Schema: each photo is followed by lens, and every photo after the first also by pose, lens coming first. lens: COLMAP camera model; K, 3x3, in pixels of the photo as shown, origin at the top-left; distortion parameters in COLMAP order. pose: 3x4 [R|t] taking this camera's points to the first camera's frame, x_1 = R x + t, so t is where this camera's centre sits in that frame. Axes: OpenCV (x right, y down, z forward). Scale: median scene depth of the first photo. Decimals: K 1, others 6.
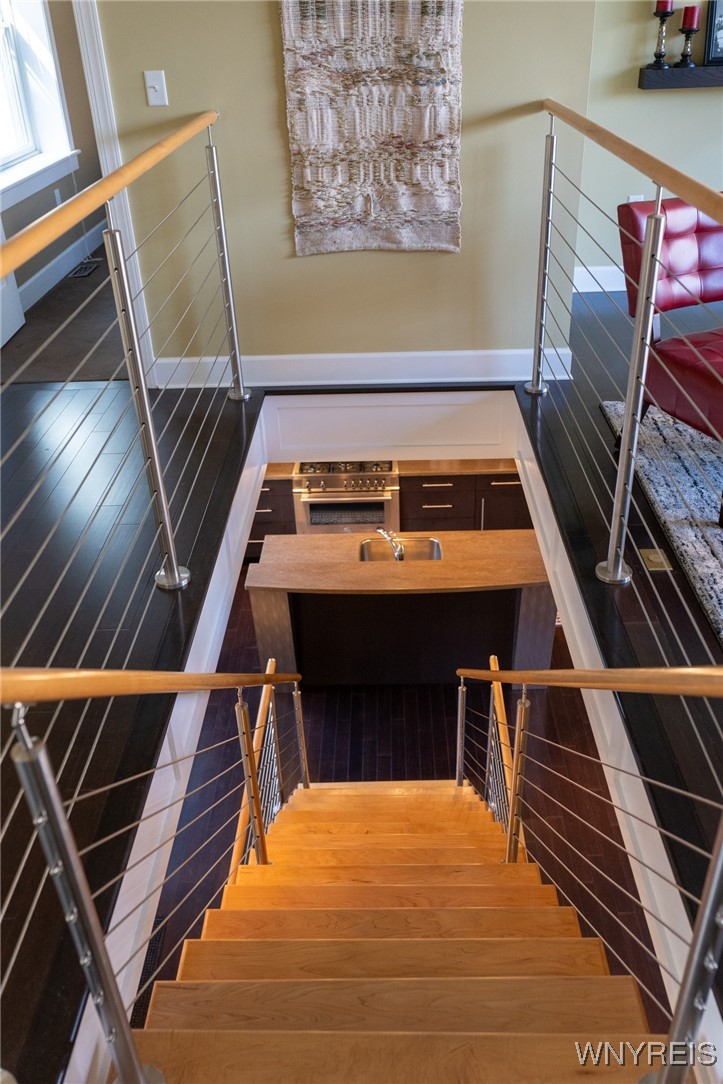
lens RADIAL K [[906.2, 0, 361.8], [0, 906.2, 548.8], [0, 0, 1]] dist [-0.010247, 0.001488]
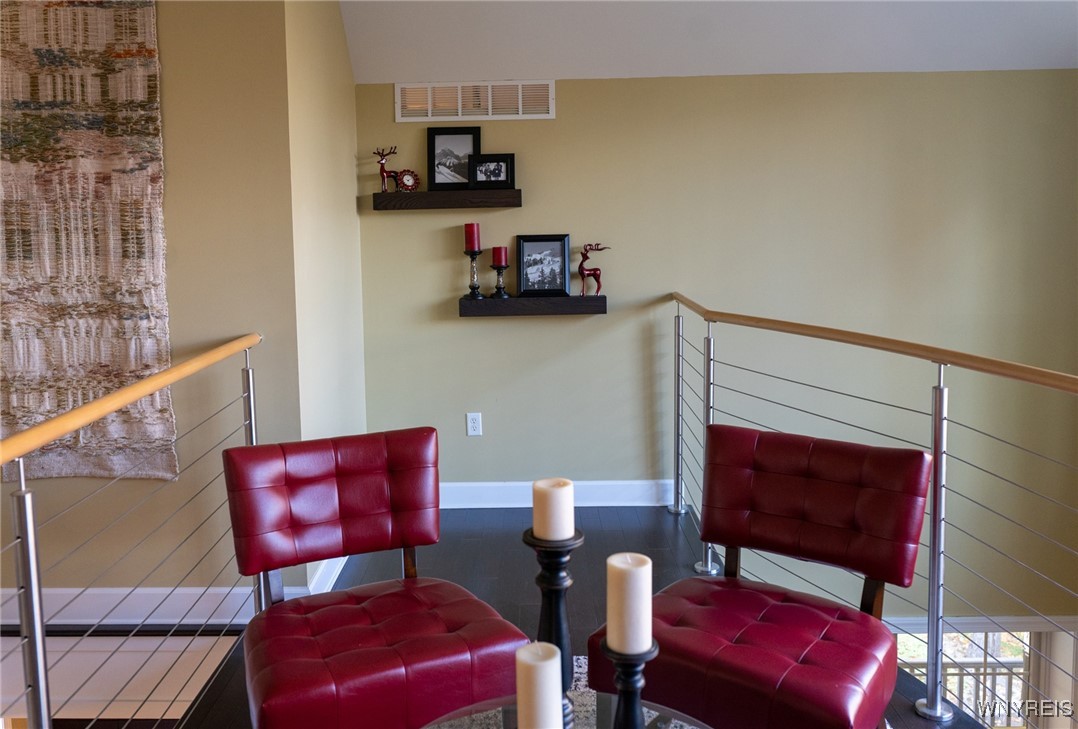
lens RADIAL K [[857.4, 0, 576.9], [0, 857.4, 288.9], [0, 0, 1]] dist [-0.007265, 0.002593]
pose [[0.999791, 0.016652, -0.011836, 0.531059], [-0.020180, 0.895347, -0.444913, -0.124956], [0.003189, 0.445059, 0.895496, 0.134838]]
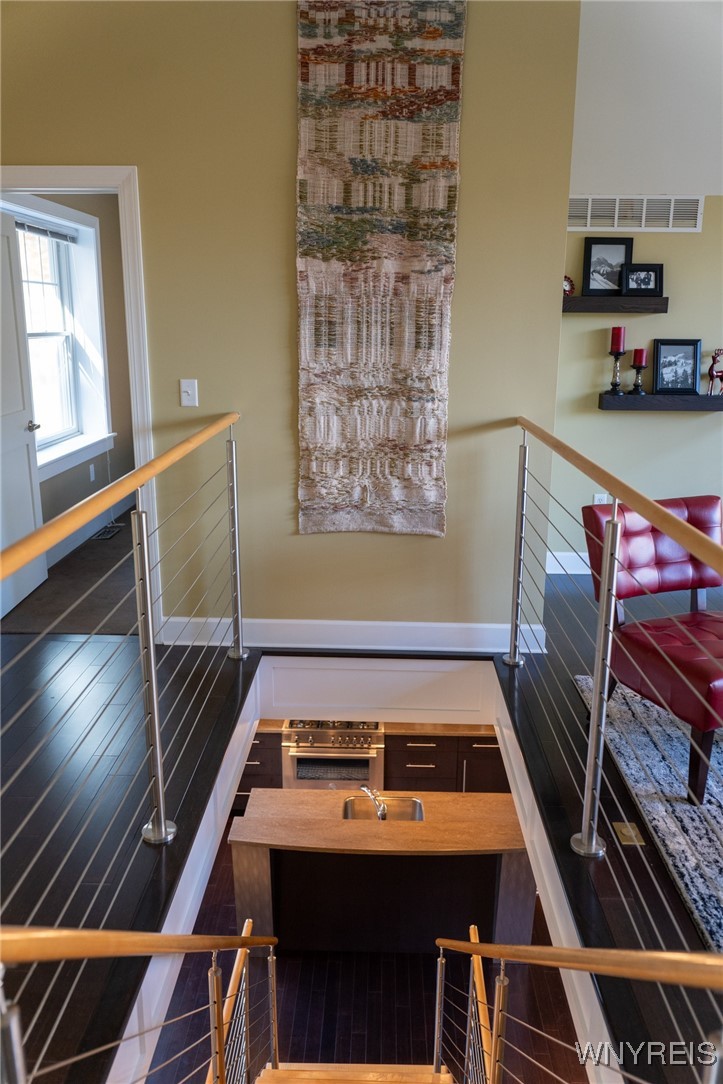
lens RADIAL K [[862.1, 0, 362.8], [0, 862.1, 545.9], [0, 0, 1]] dist [-0.007265, 0.002593]
pose [[0.998984, 0.044662, 0.005952, 0.000912], [-0.041093, 0.957298, -0.286167, -0.006332], [-0.018479, 0.285631, 0.958161, -0.022062]]
